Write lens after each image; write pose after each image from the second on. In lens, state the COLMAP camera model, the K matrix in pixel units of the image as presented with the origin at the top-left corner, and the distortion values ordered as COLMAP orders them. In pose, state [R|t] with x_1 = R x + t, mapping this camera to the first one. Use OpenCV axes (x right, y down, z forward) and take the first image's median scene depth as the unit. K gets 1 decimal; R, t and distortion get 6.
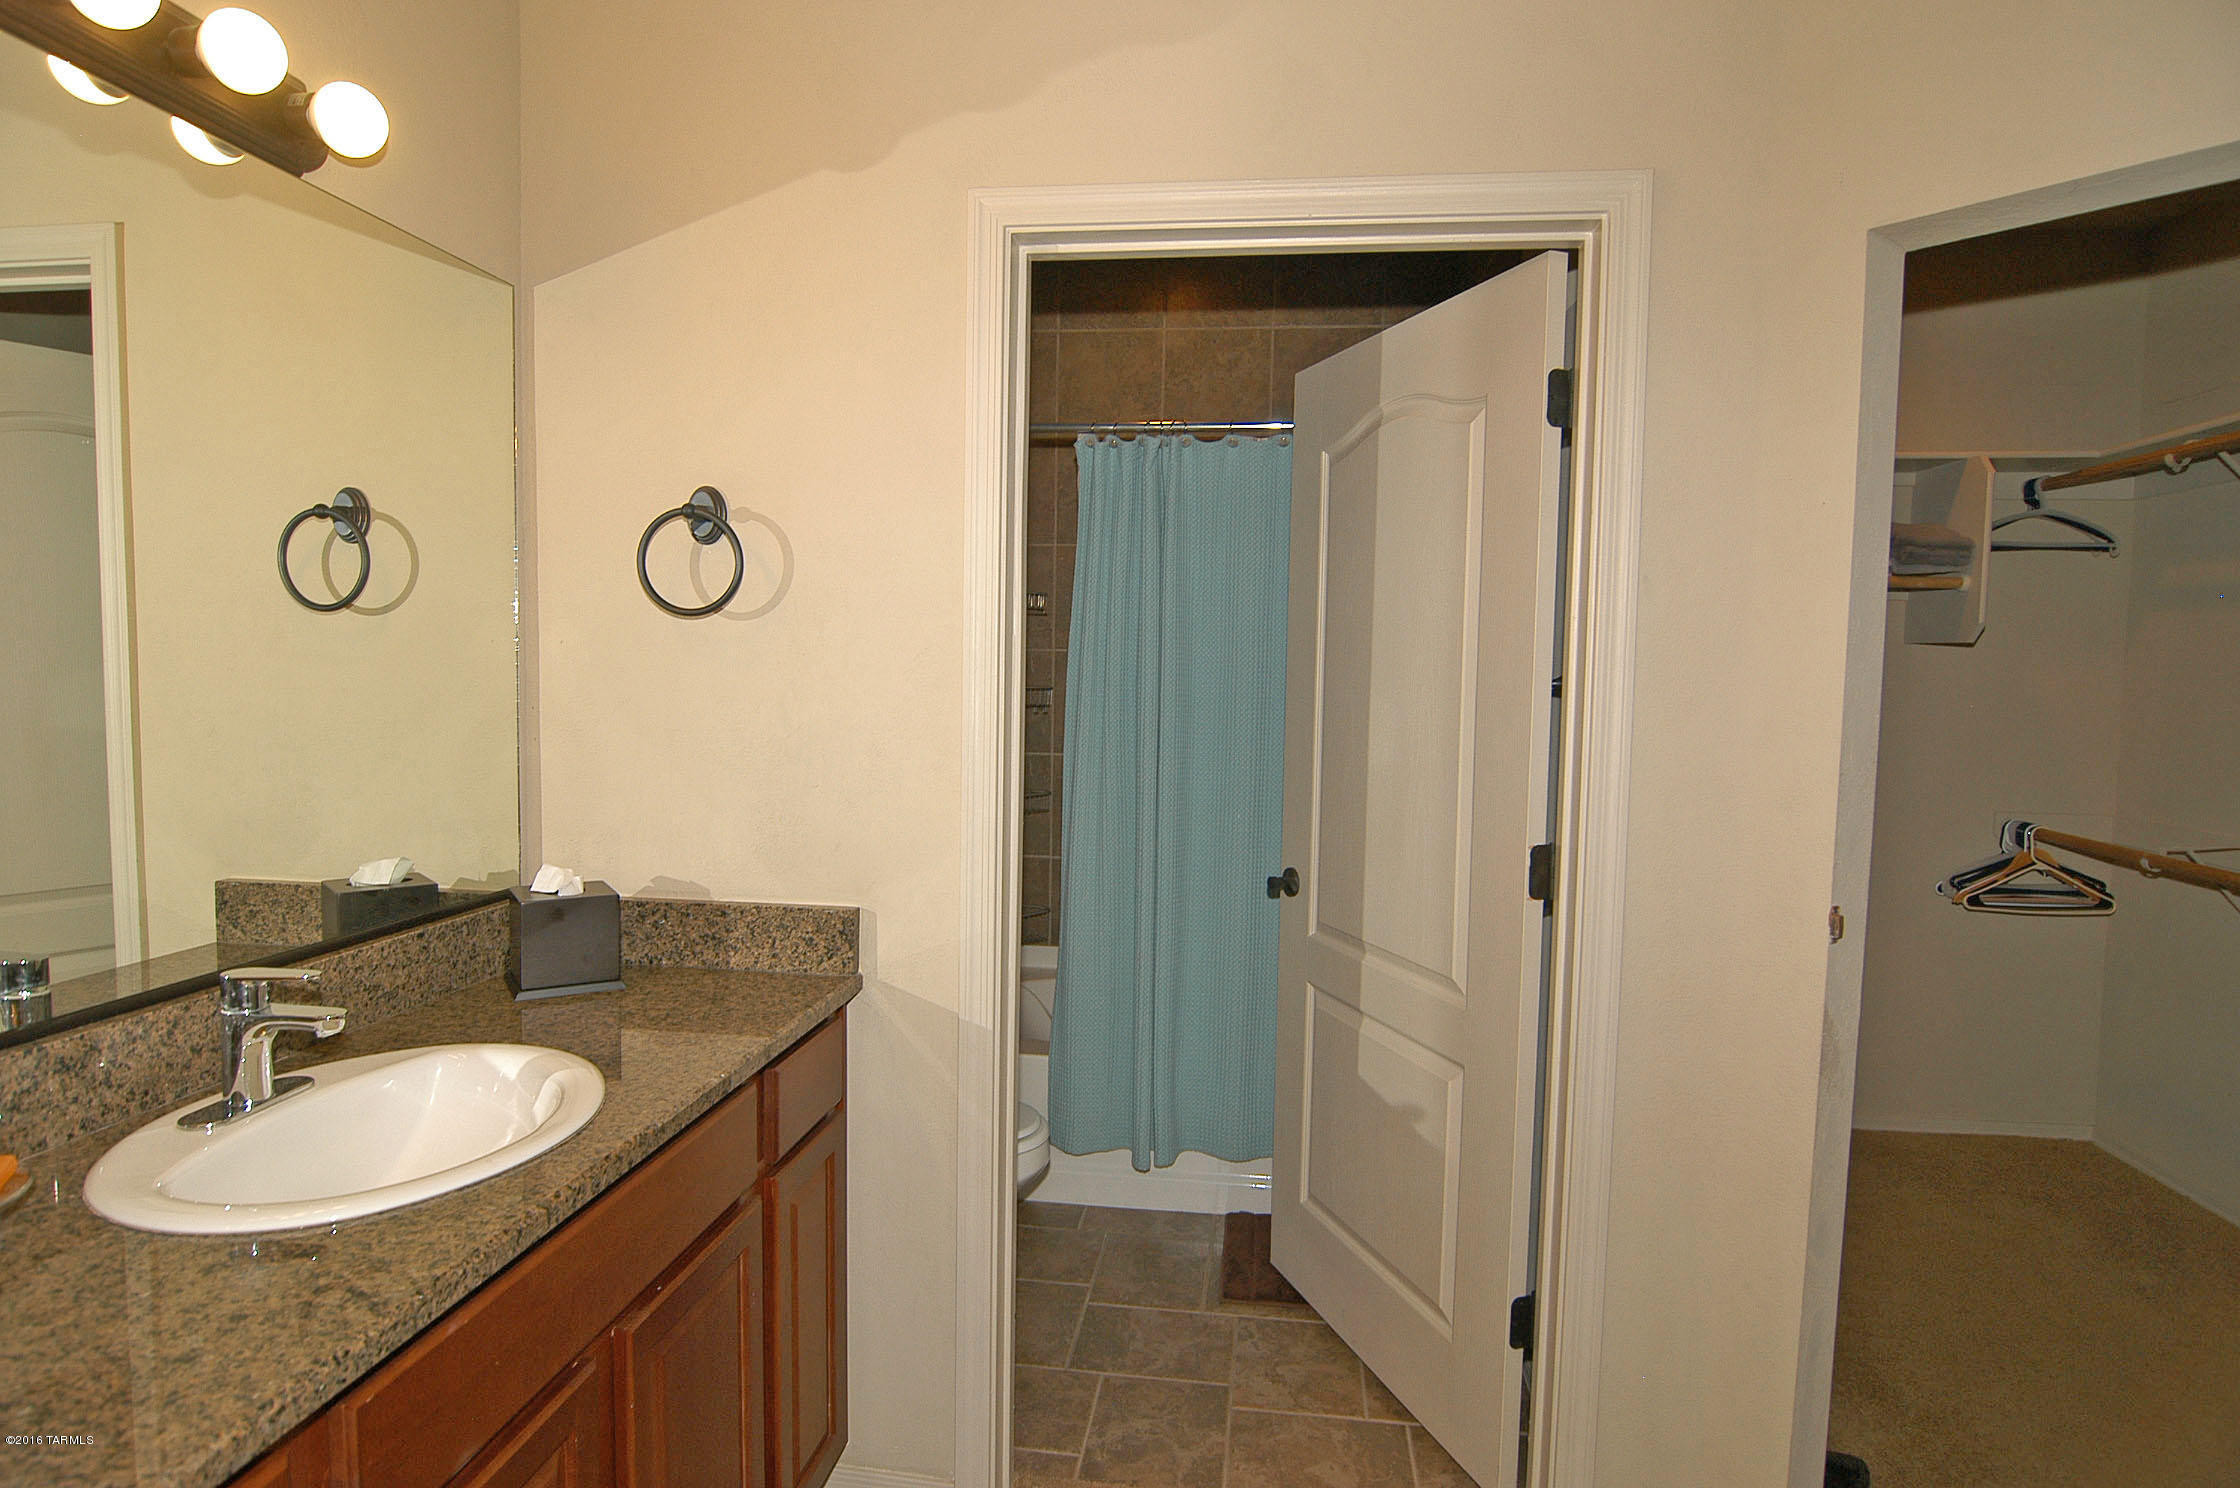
lens RADIAL K [[1203.6, 0, 1123.9], [0, 1203.6, 745.3], [0, 0, 1]] dist [-0.017267, -0.006481]
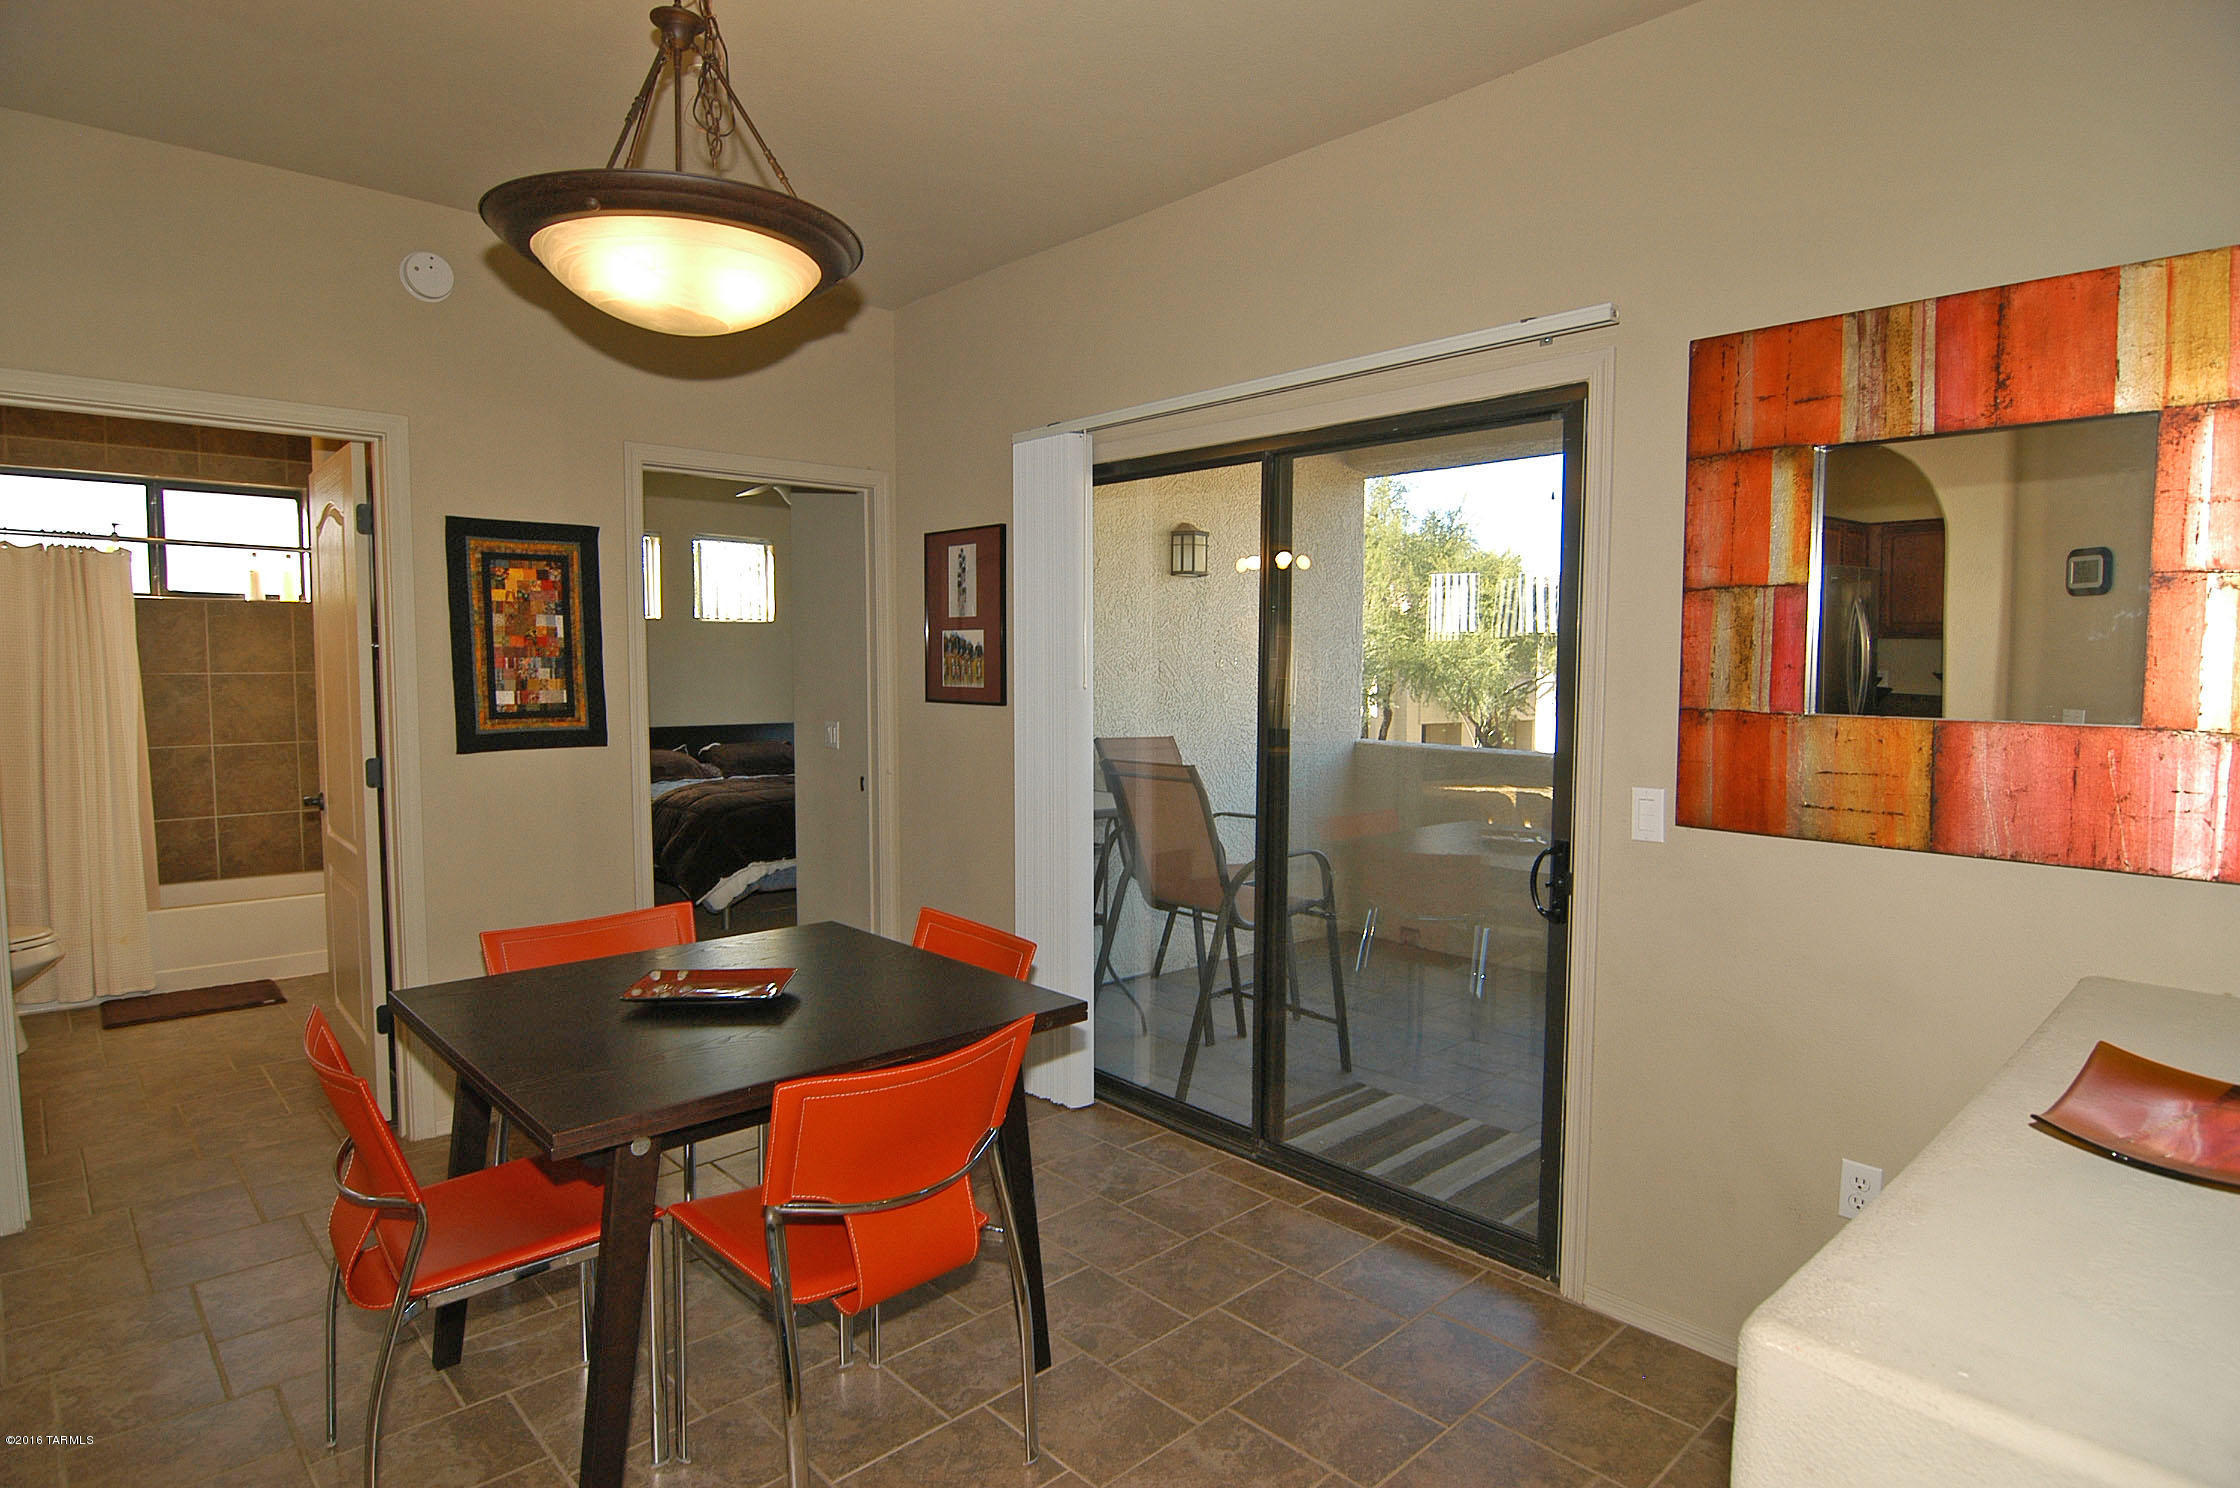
lens RADIAL K [[1203.6, 0, 1118.1], [0, 1203.6, 747.9], [0, 0, 1]] dist [-0.017267, -0.006481]
pose [[0.622450, -0.067814, 0.779716, -0.335799], [0.057417, 0.997511, 0.040921, 0.074255], [-0.780551, 0.019298, 0.624794, -0.943242]]
